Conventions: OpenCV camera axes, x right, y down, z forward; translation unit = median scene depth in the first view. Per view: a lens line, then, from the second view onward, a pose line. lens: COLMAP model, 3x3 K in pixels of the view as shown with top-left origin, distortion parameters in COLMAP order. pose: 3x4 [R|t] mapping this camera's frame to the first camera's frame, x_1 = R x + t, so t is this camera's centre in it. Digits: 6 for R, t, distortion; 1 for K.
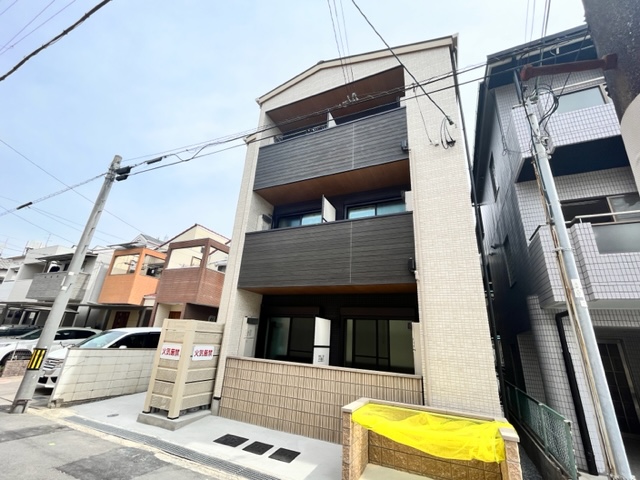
lens RADIAL K [[275.9, 0, 320.6], [0, 275.9, 238.5], [0, 0, 1]] dist [0.000324, -0.000294]
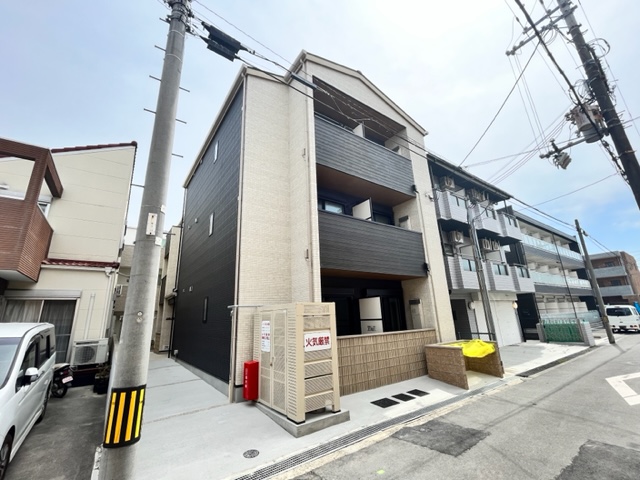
lens RADIAL K [[275.9, 0, 319.1], [0, 275.9, 238.5], [0, 0, 1]] dist [0.000324, -0.000294]
pose [[0.495437, 0.163627, 0.853093, -1.310839], [-0.235794, 0.970556, -0.049218, 0.152516], [-0.836028, -0.176770, 0.519432, 0.628233]]
